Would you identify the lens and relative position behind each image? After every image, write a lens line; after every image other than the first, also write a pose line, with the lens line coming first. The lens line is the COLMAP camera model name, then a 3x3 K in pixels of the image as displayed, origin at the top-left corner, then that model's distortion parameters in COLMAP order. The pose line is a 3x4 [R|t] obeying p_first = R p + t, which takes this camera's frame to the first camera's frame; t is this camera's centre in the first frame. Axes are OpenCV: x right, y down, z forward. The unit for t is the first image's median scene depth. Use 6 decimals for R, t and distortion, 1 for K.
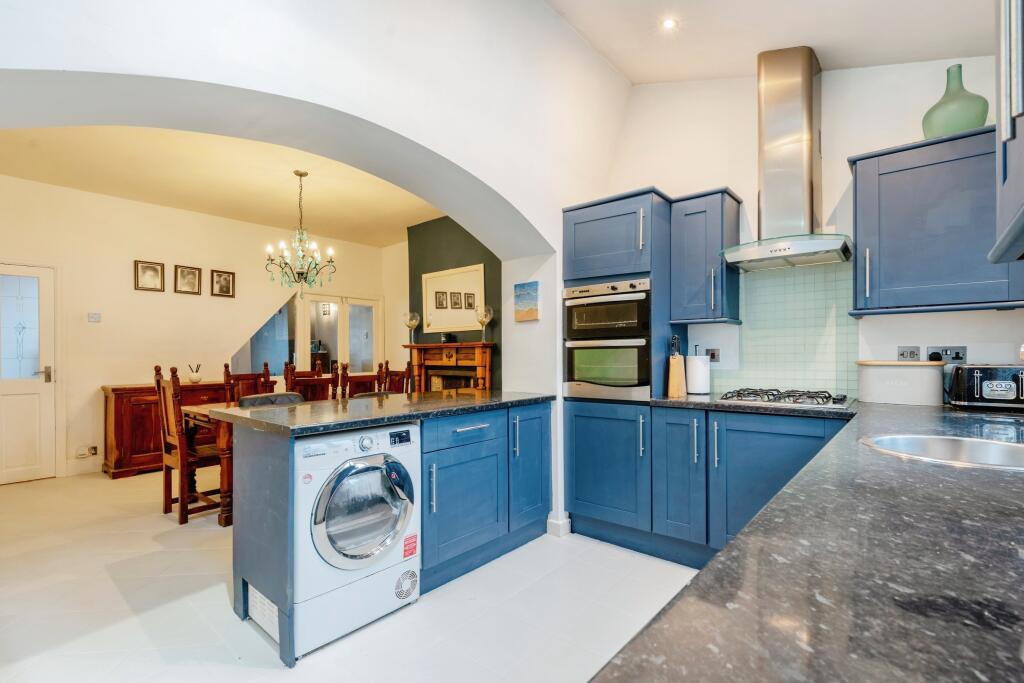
lens RADIAL K [[470.2, 0, 517.6], [0, 470.2, 343.6], [0, 0, 1]] dist [0.000226, 0.000351]
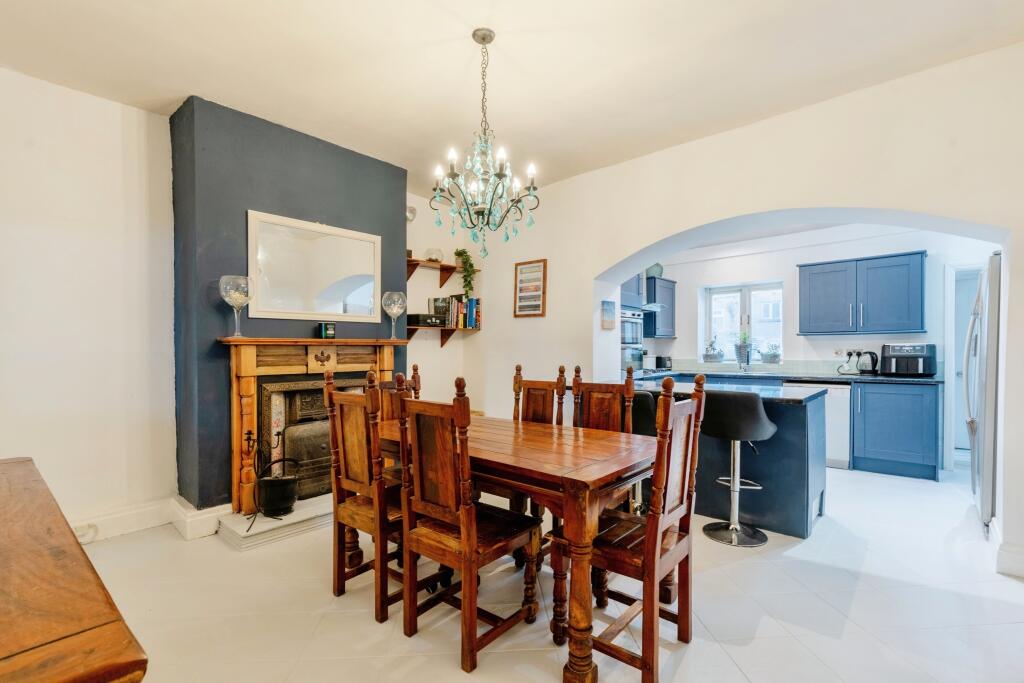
lens RADIAL K [[470.2, 0, 517.6], [0, 470.2, 343.6], [0, 0, 1]] dist [0.000226, 0.000351]
pose [[0.012008, 0.021816, 0.999690, -0.979537], [-0.013916, 0.999669, -0.021648, 0.020861], [-0.999831, -0.013652, 0.012308, 0.901843]]
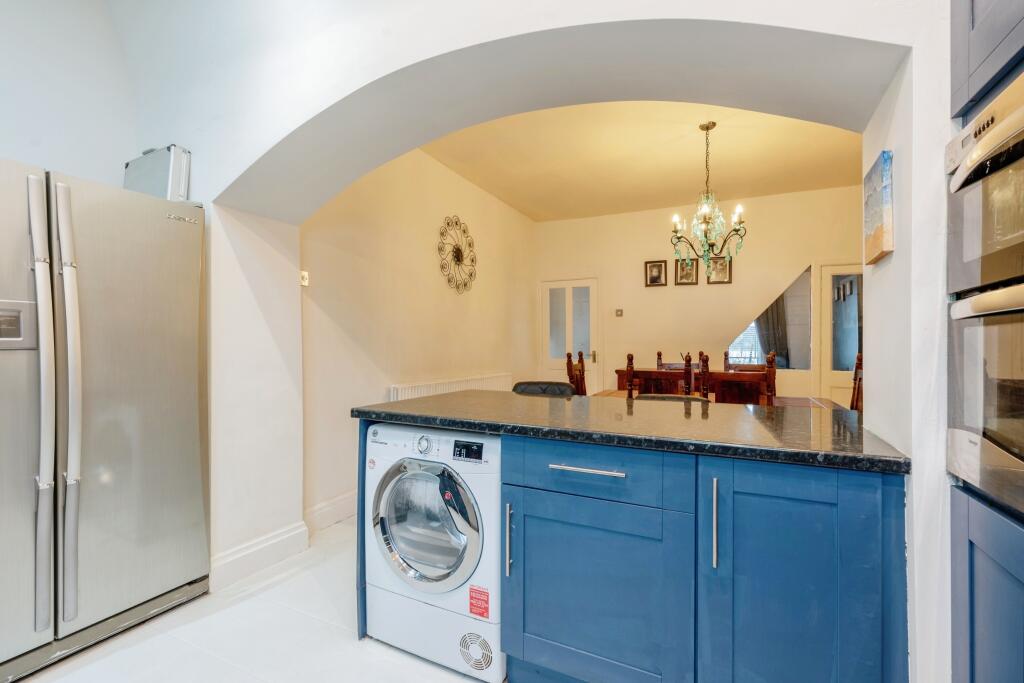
lens RADIAL K [[461.7, 0, 502.5], [0, 461.7, 351.2], [0, 0, 1]] dist [0.000835, 0.000201]
pose [[0.253763, 0.024671, -0.966952, 0.221060], [0.006851, 0.999604, 0.027302, 0.011337], [0.967242, -0.013553, 0.253493, 0.413160]]
